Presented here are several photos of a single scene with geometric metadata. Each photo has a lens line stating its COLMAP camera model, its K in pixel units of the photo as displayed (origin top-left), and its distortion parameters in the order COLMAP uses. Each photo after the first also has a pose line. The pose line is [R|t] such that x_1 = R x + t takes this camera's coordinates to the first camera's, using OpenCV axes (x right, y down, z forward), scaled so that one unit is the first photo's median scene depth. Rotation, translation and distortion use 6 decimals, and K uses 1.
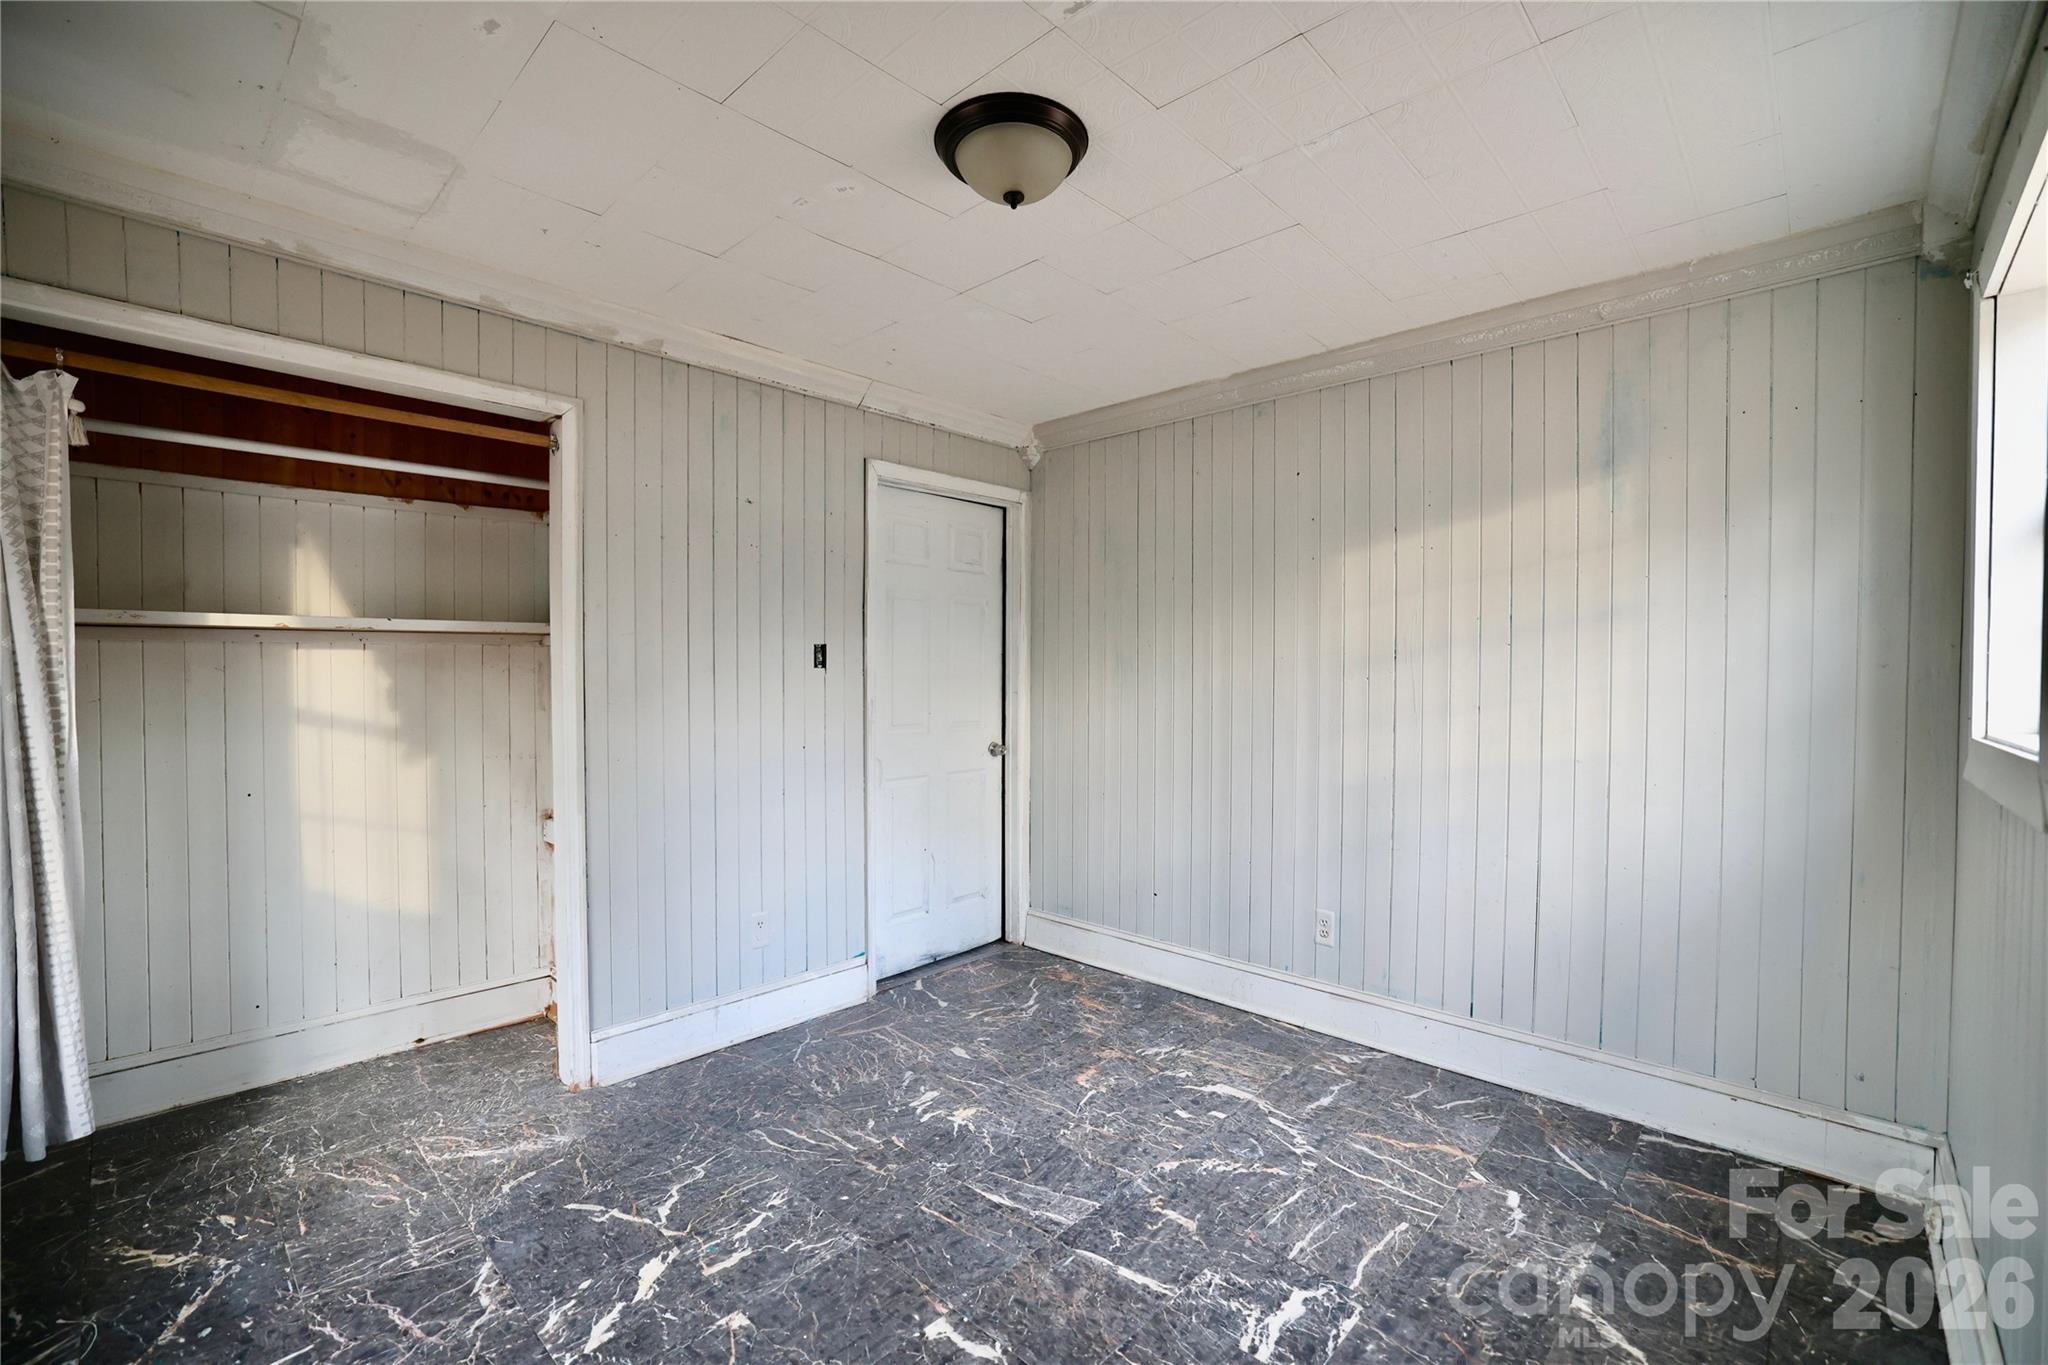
lens RADIAL K [[875.7, 0, 1029.6], [0, 875.7, 680.2], [0, 0, 1]] dist [-0.048958, 0.017851]
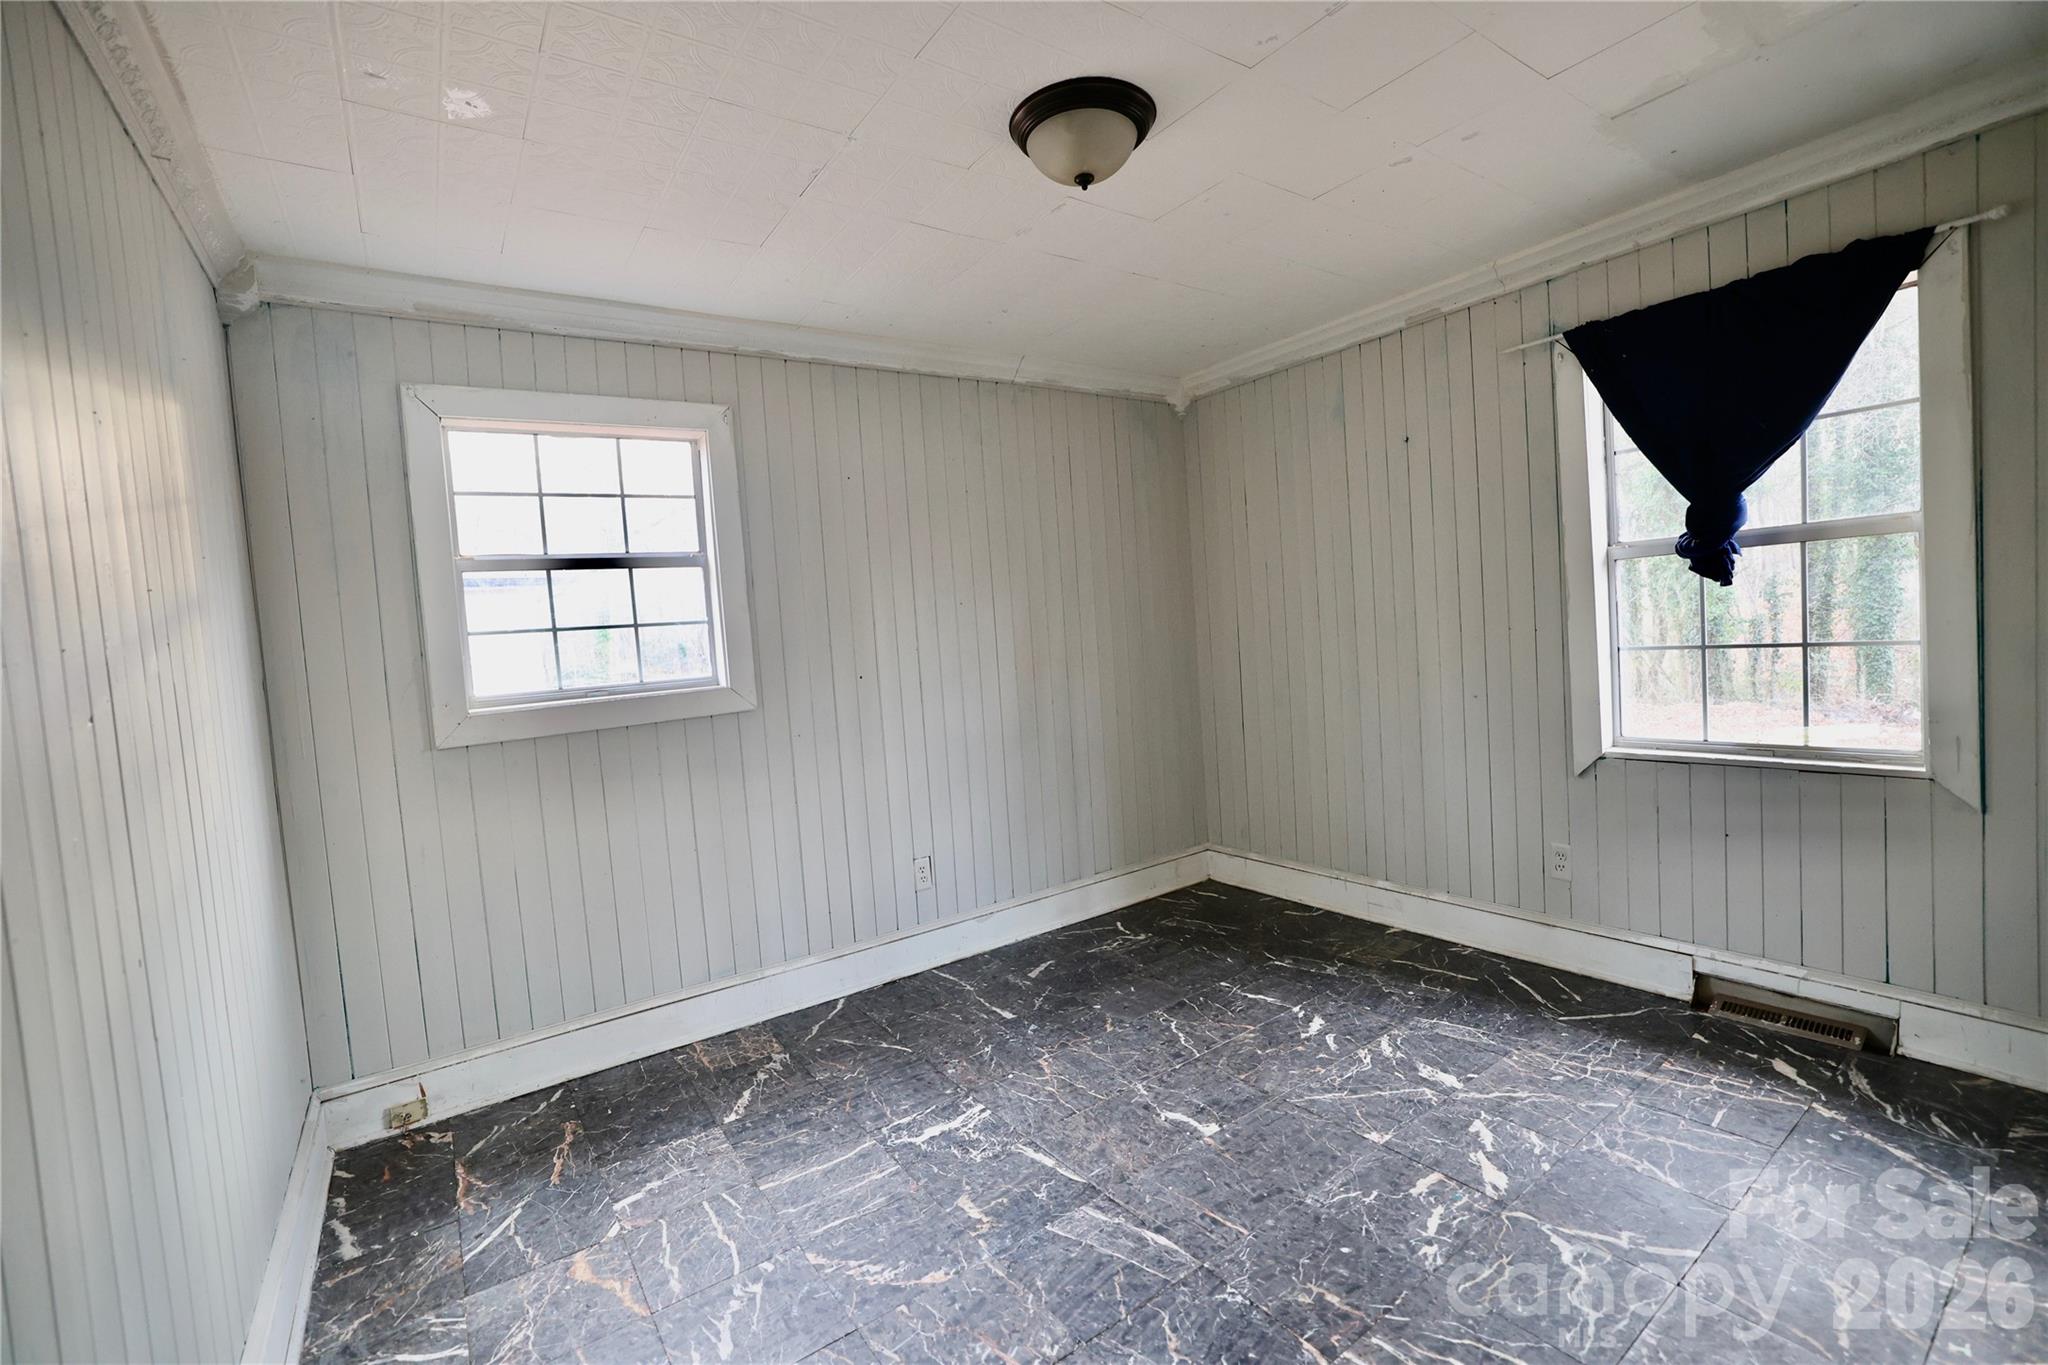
lens RADIAL K [[875.7, 0, 1029.6], [0, 875.7, 680.2], [0, 0, 1]] dist [-0.048958, 0.017851]
pose [[-0.977310, 0.055346, 0.204457, -0.125889], [0.070811, 0.995093, 0.069111, -0.023493], [-0.199628, 0.082021, -0.976433, 1.959334]]
